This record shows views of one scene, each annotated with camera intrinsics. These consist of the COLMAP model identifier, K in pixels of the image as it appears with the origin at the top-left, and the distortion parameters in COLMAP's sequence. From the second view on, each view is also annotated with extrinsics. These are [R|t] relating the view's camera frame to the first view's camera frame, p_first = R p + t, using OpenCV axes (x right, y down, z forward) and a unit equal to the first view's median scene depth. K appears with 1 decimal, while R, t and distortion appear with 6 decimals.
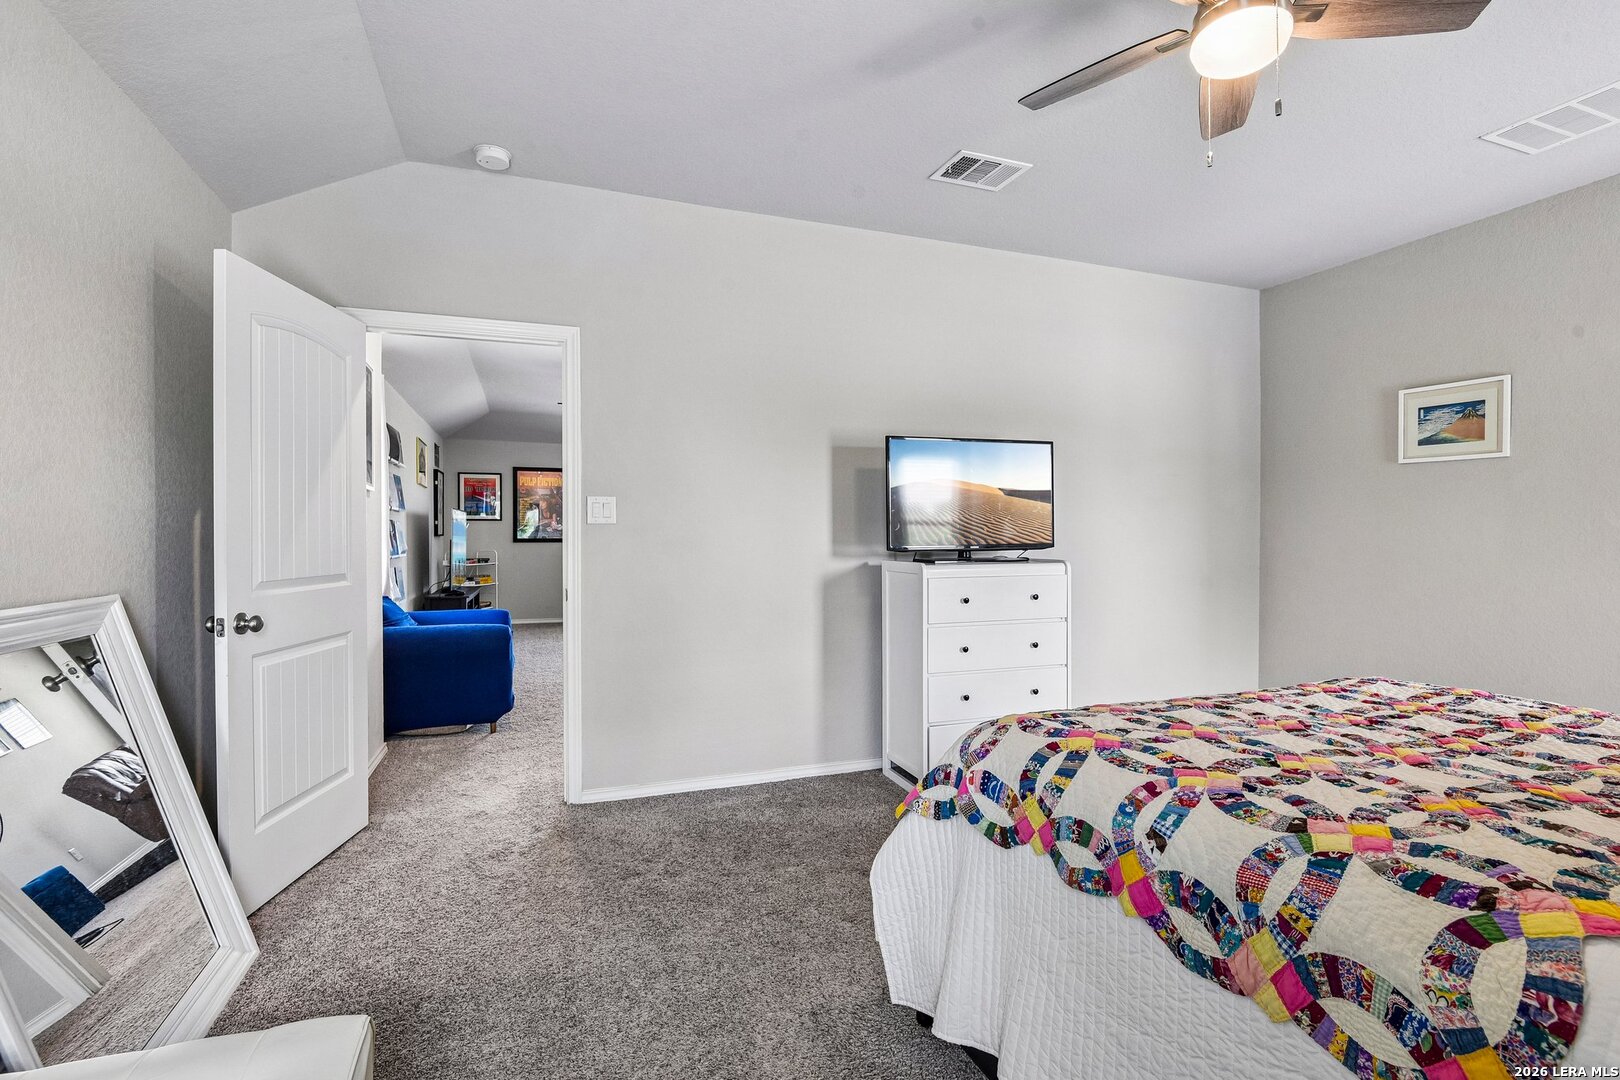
lens RADIAL K [[755.5, 0, 805.3], [0, 755.5, 534.0], [0, 0, 1]] dist [-0.004520, -0.008931]
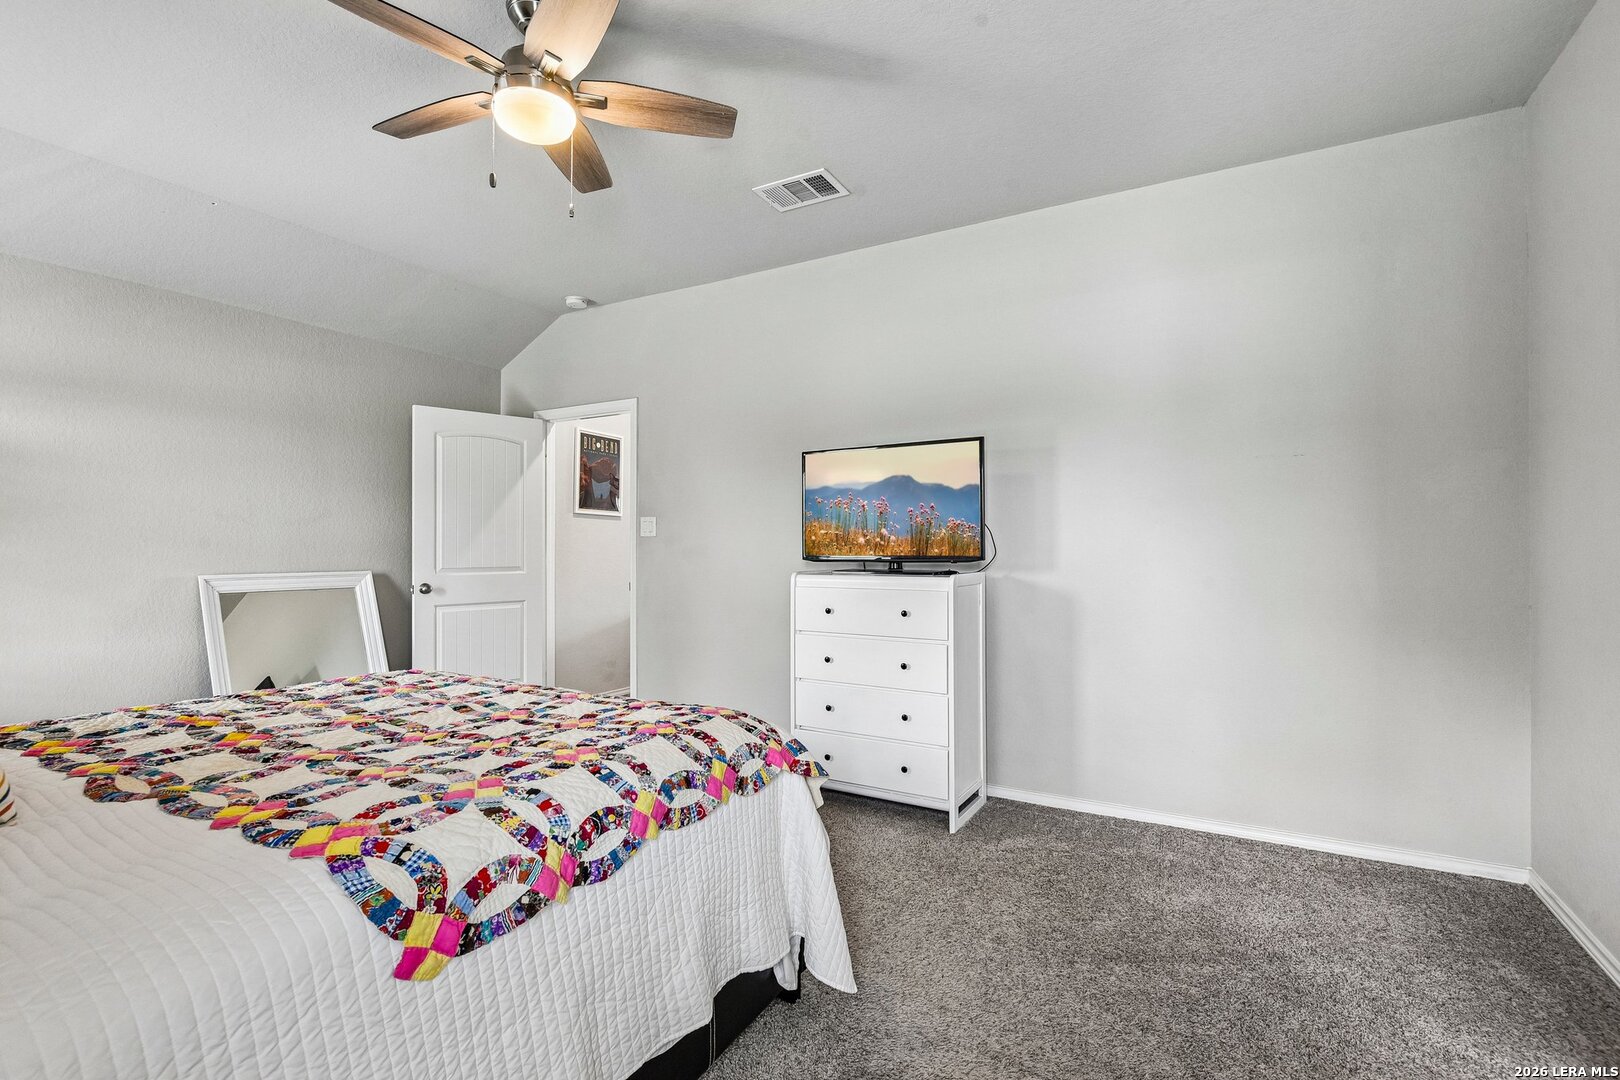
lens RADIAL K [[747.2, 0, 801.3], [0, 747.2, 538.0], [0, 0, 1]] dist [-0.003676, -0.010140]
pose [[0.641239, -0.003915, -0.767331, 0.966794], [0.001062, 0.999991, -0.004215, -0.004550], [0.767340, 0.001888, 0.641237, 0.334393]]
